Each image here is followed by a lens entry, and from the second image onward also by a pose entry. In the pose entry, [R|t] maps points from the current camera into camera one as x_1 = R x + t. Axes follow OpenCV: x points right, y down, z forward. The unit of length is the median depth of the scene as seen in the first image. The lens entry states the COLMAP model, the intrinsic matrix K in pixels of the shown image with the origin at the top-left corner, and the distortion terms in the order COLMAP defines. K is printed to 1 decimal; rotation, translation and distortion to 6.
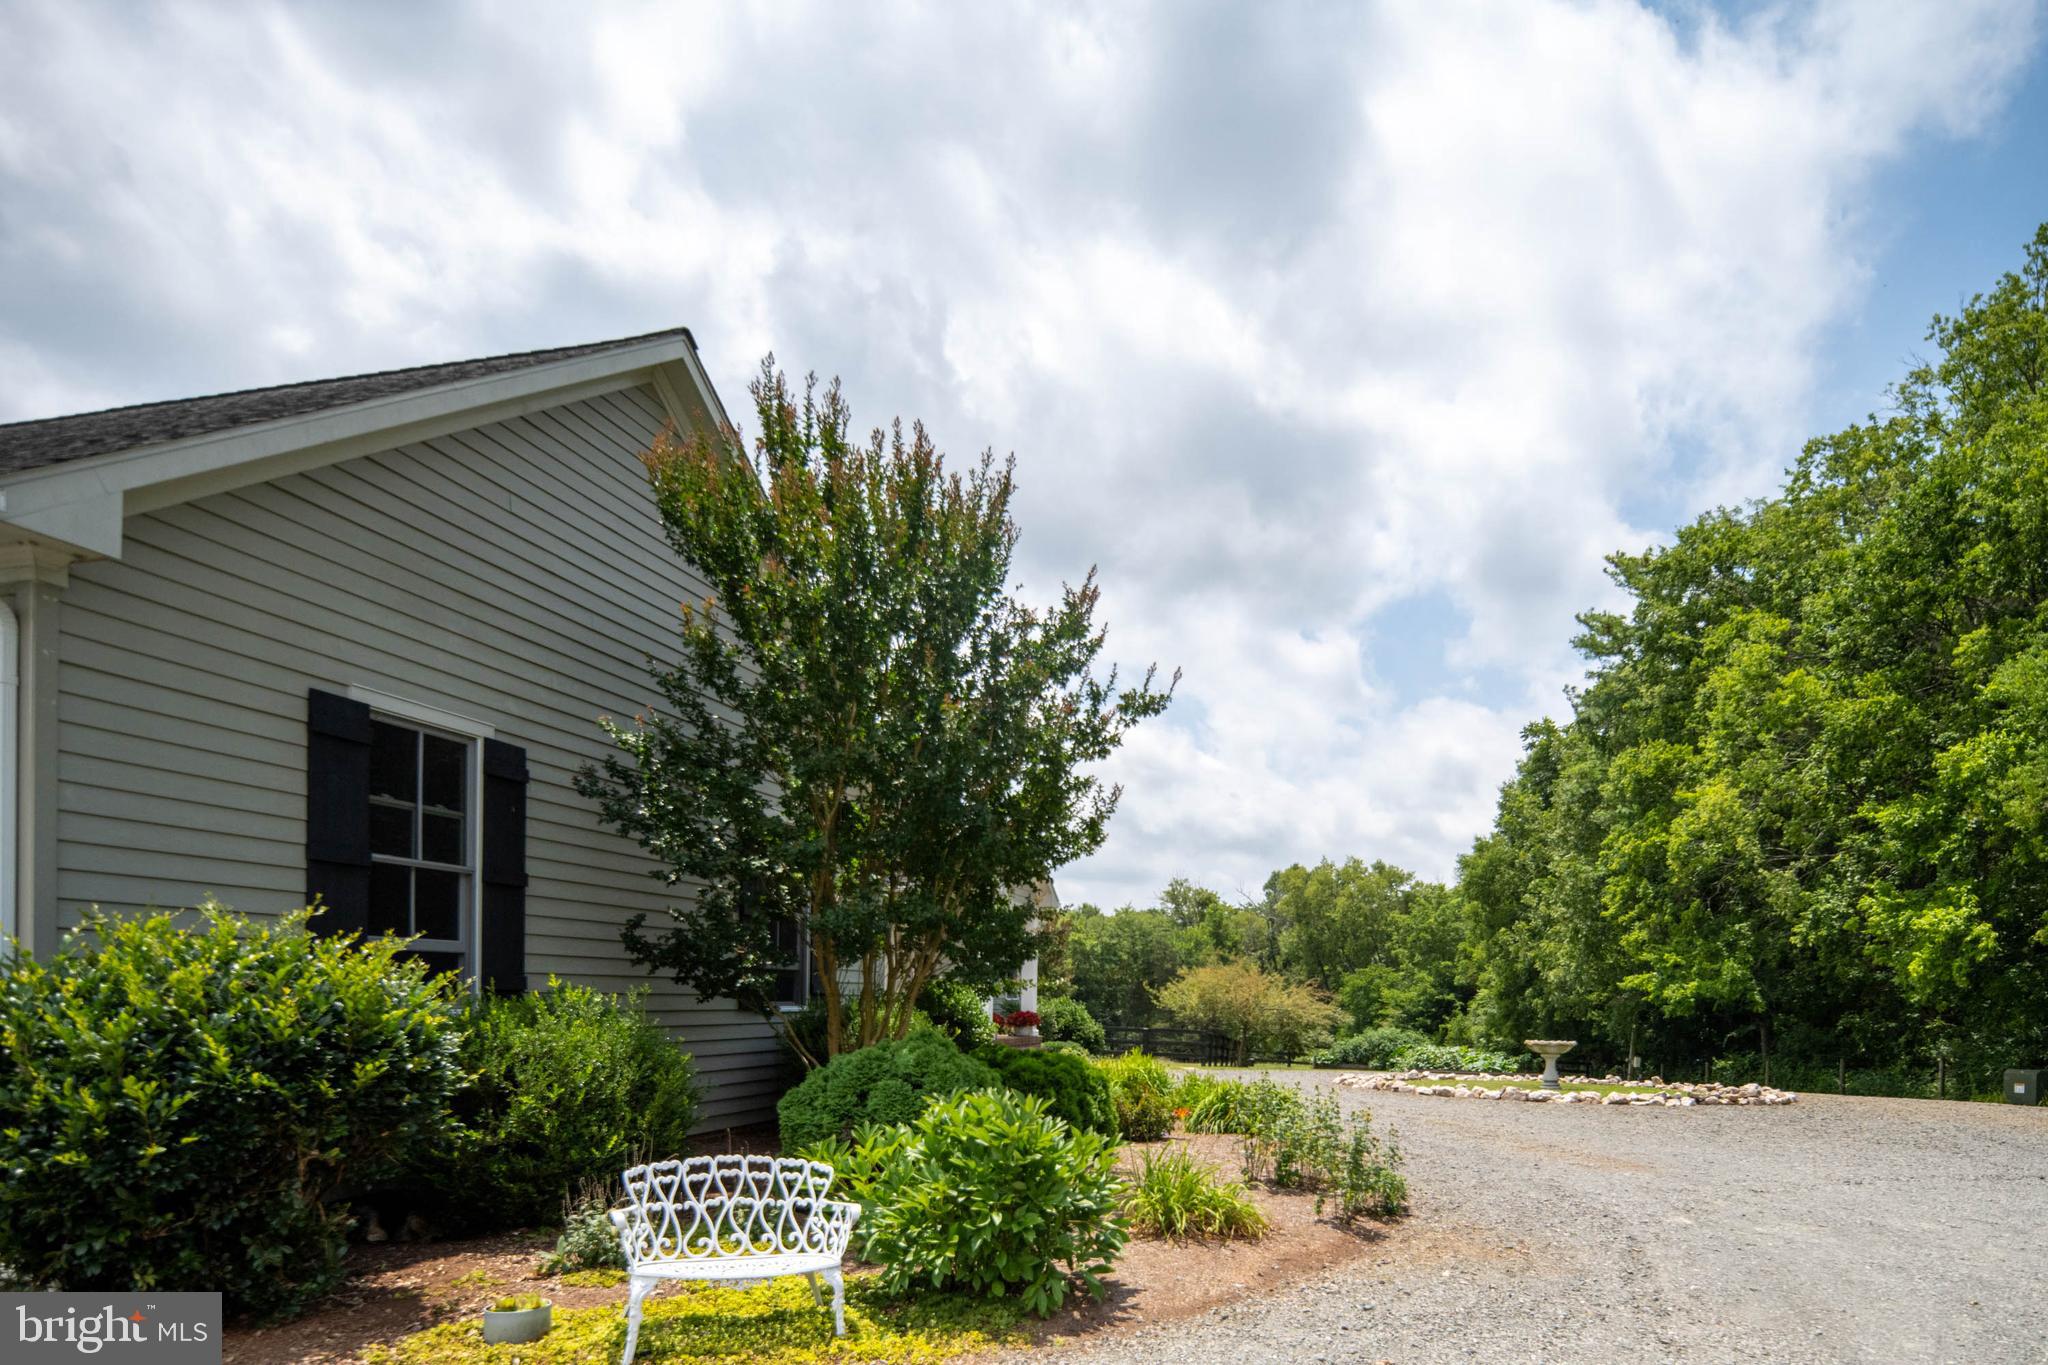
lens RADIAL K [[1255.0, 0, 1043.0], [0, 1255.0, 654.6], [0, 0, 1]] dist [-0.002420, 0.001316]
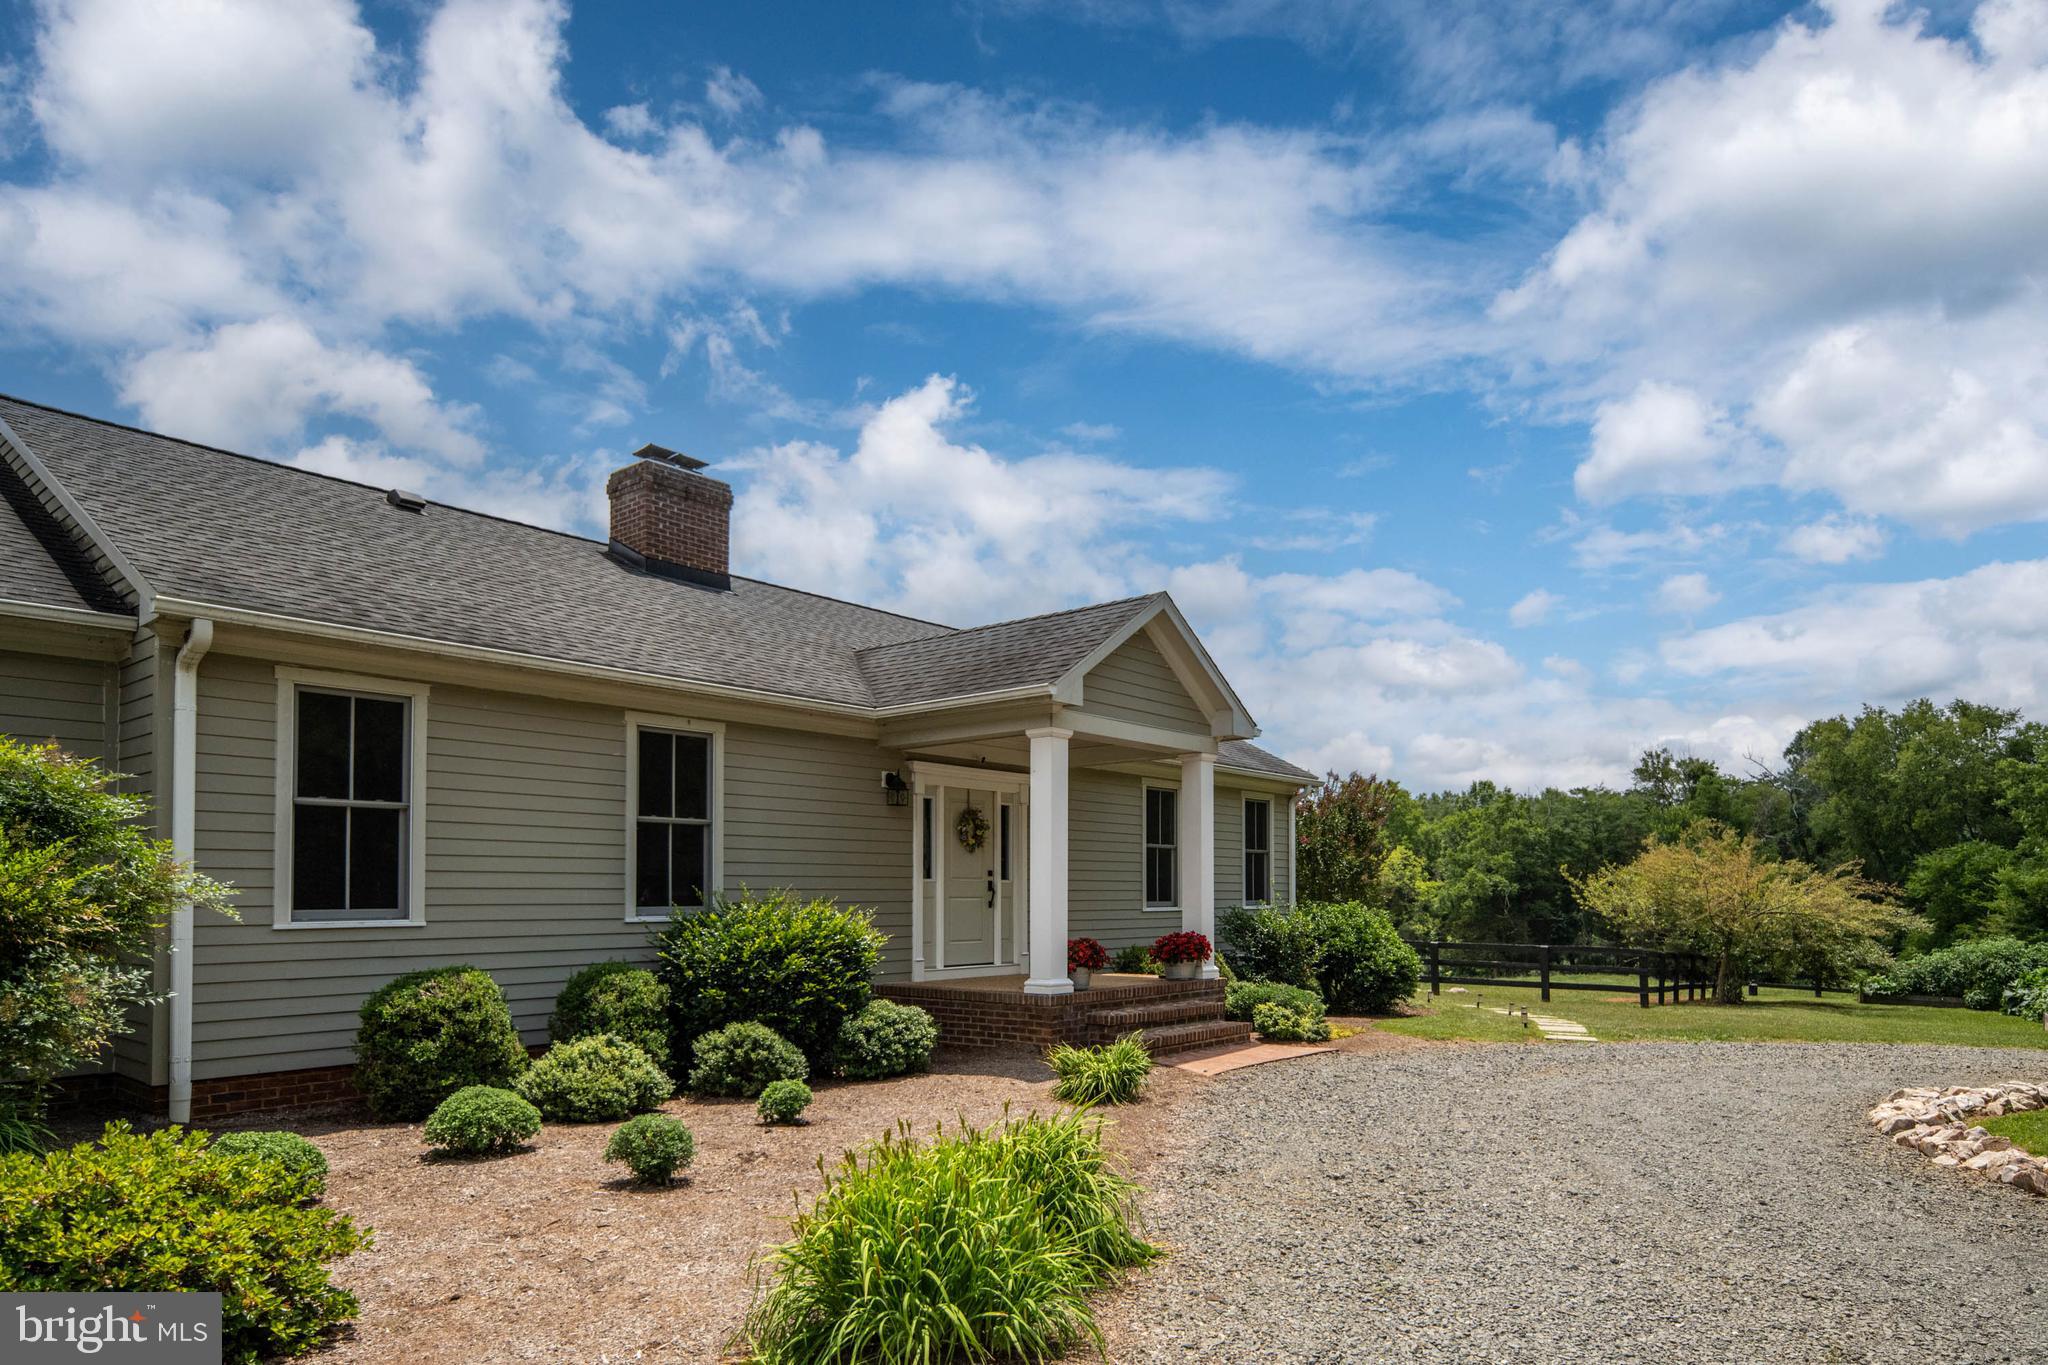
lens RADIAL K [[1255.0, 0, 1043.0], [0, 1255.0, 654.6], [0, 0, 1]] dist [-0.002420, 0.001316]
pose [[0.929256, -0.089399, -0.358458, 0.046204], [0.114844, 0.992110, 0.050285, 0.047194], [0.351134, -0.087894, 0.932191, 0.174234]]
